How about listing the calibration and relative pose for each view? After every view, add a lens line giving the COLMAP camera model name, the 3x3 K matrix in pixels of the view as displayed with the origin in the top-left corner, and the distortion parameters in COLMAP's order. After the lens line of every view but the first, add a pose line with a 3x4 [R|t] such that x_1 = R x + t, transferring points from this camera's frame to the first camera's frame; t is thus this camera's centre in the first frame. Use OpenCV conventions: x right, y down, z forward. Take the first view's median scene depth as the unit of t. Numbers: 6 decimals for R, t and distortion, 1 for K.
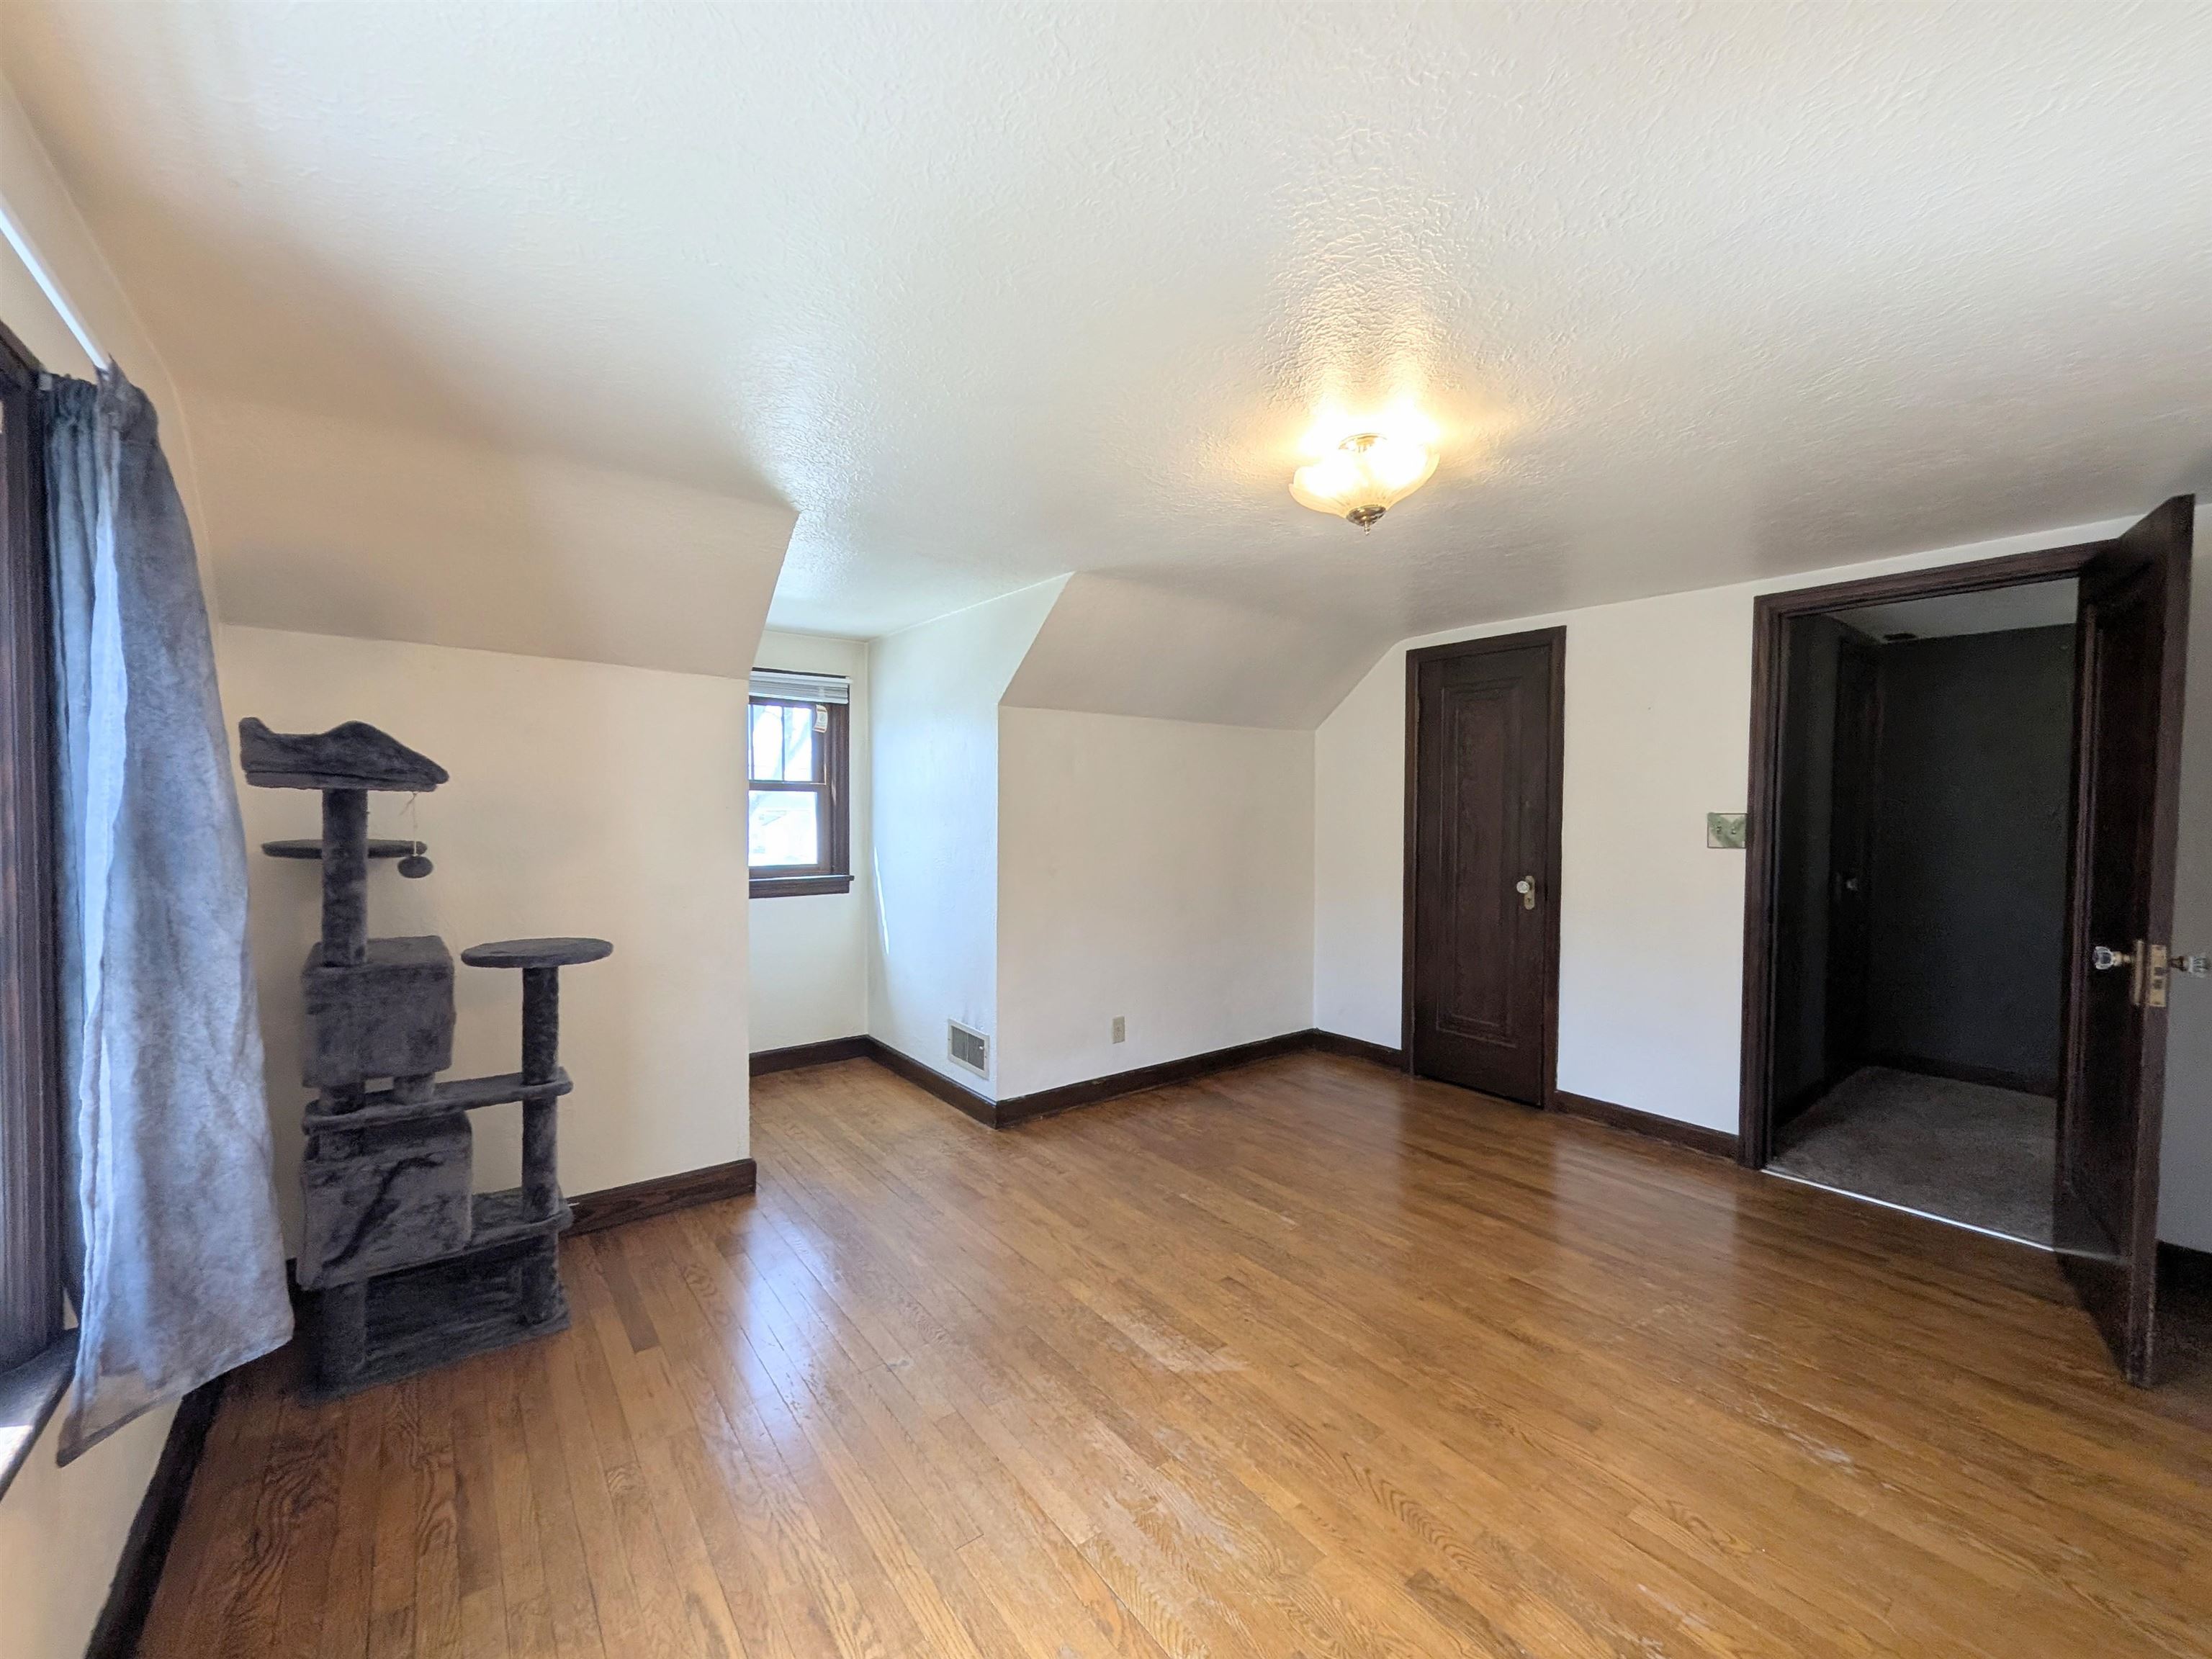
lens RADIAL K [[889.1, 0, 1117.0], [0, 889.1, 834.9], [0, 0, 1]] dist [0.002061, 0.001470]
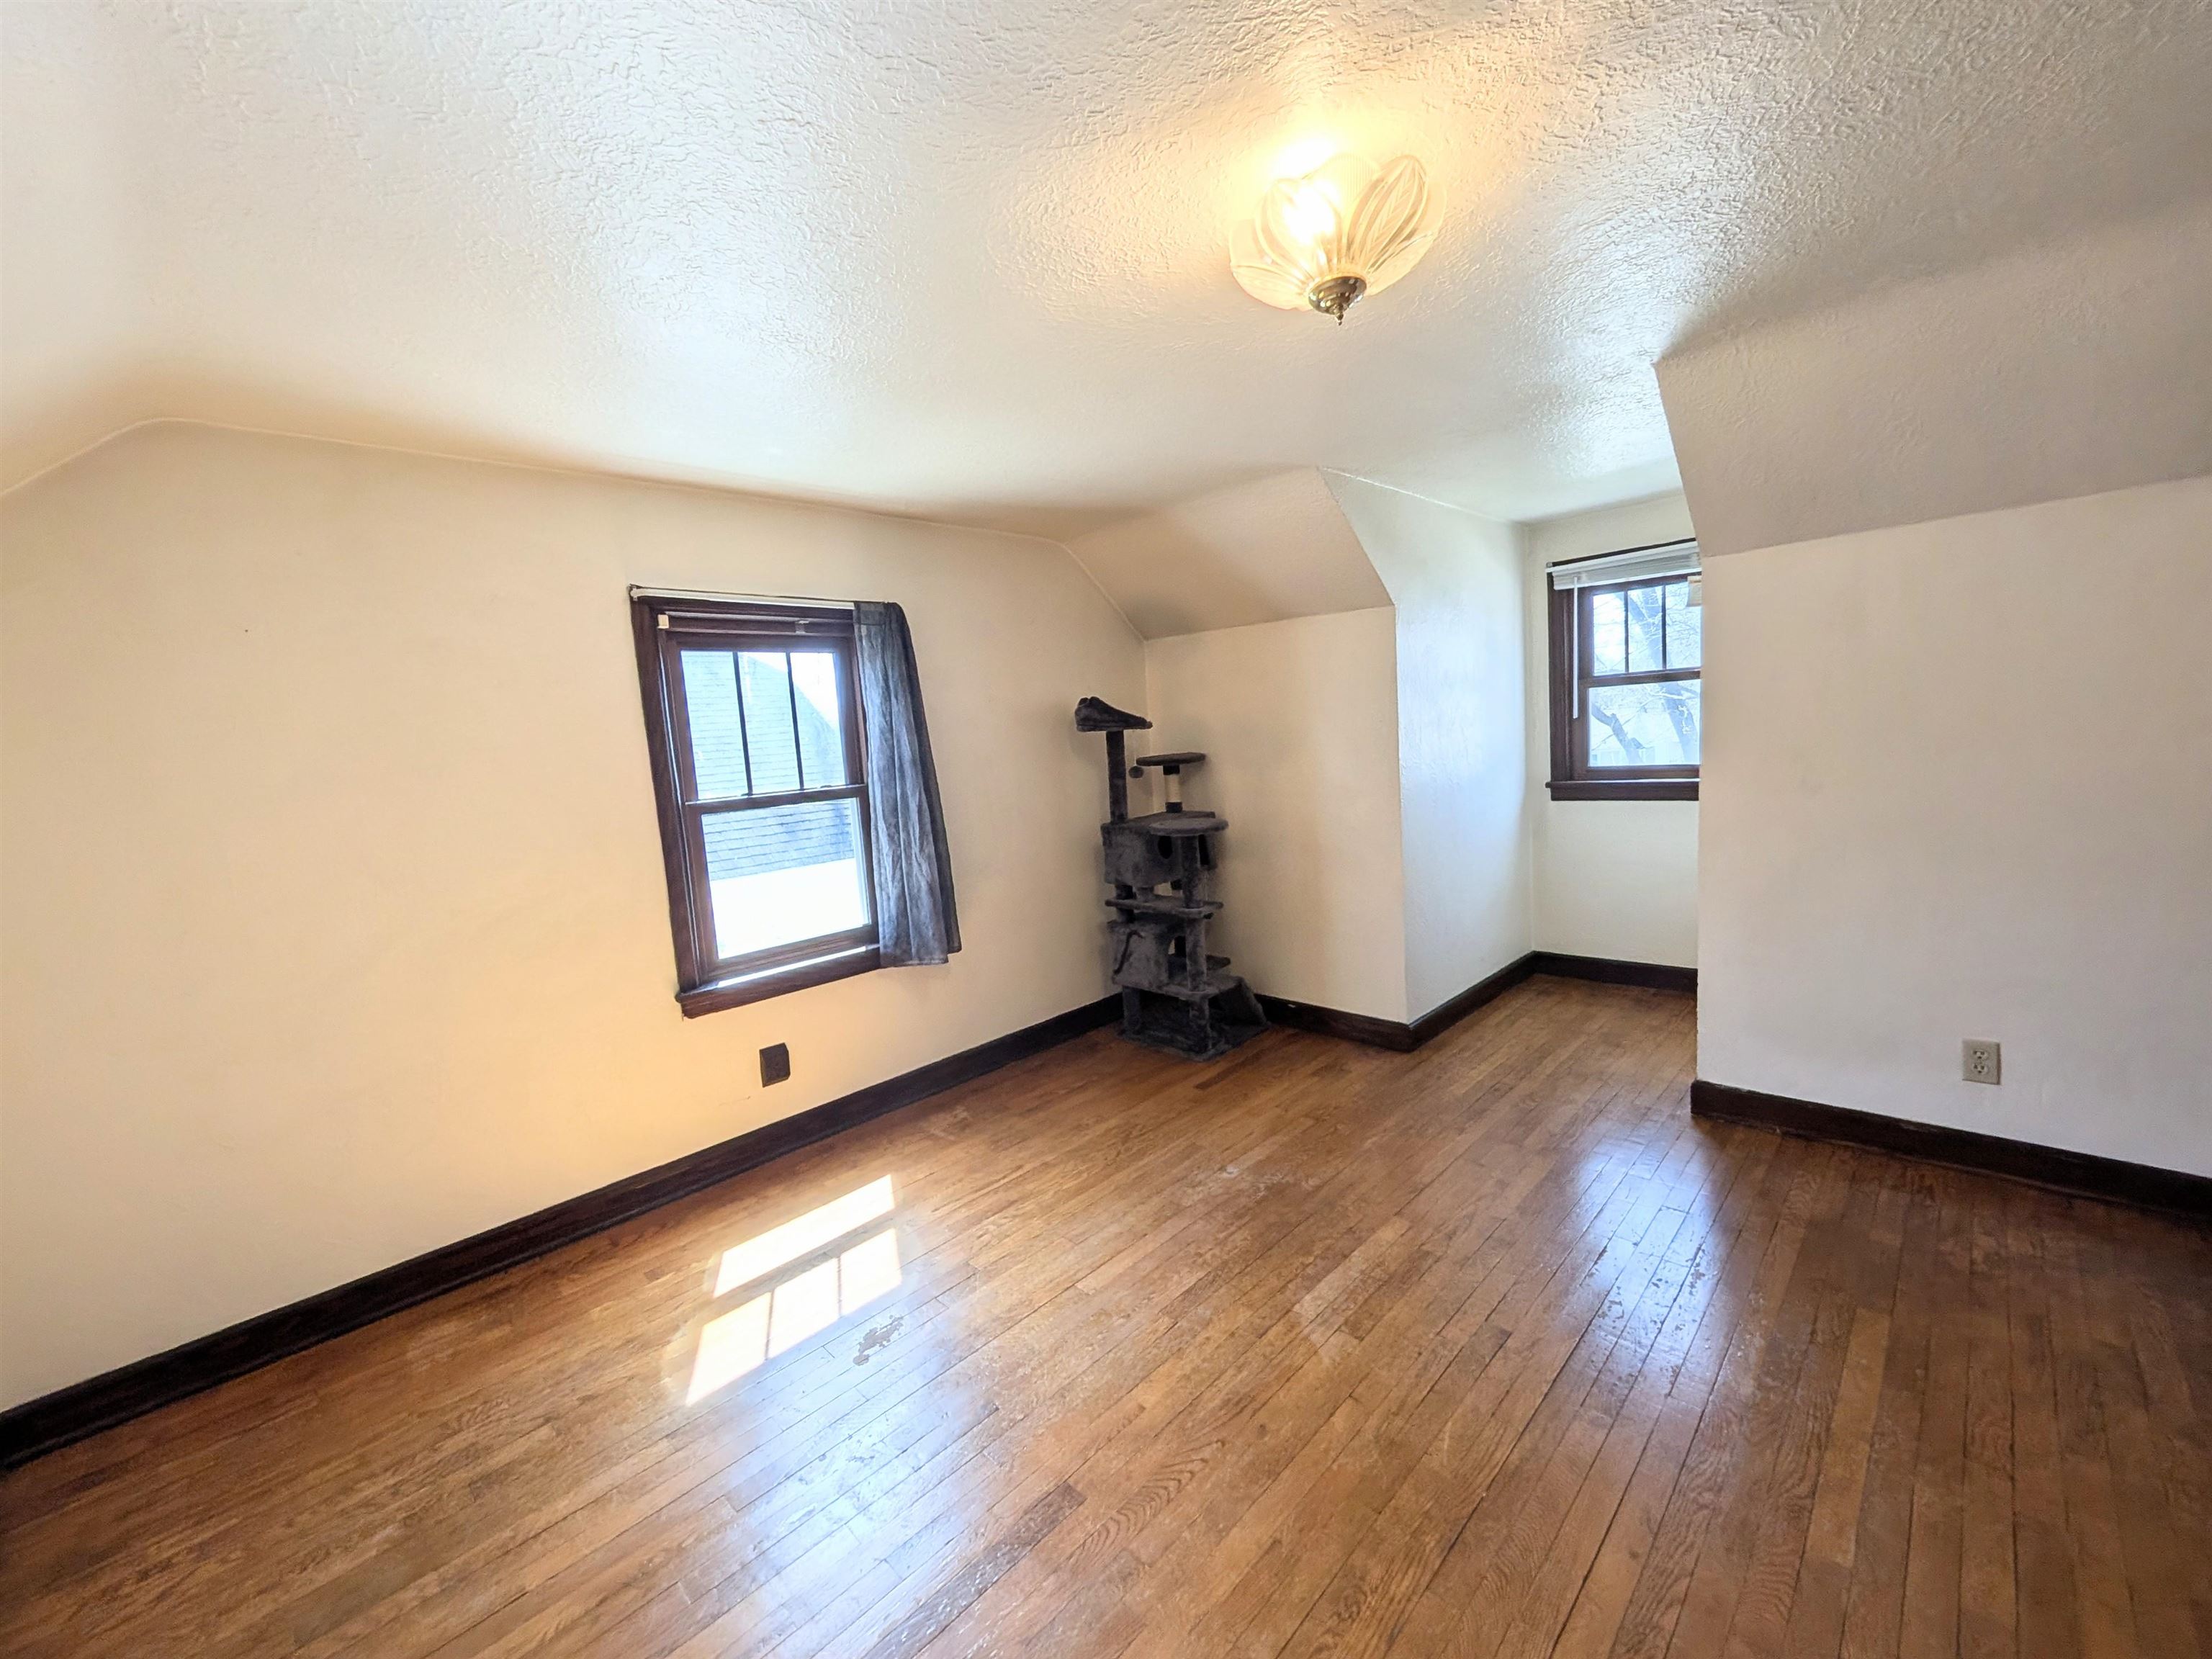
lens RADIAL K [[889.1, 0, 1110.2], [0, 889.1, 835.9], [0, 0, 1]] dist [0.002061, 0.001470]
pose [[0.122960, 0.099221, -0.987439, 0.569237], [0.040415, 0.993663, 0.104879, -0.015397], [0.991588, -0.052803, 0.118171, 0.422940]]
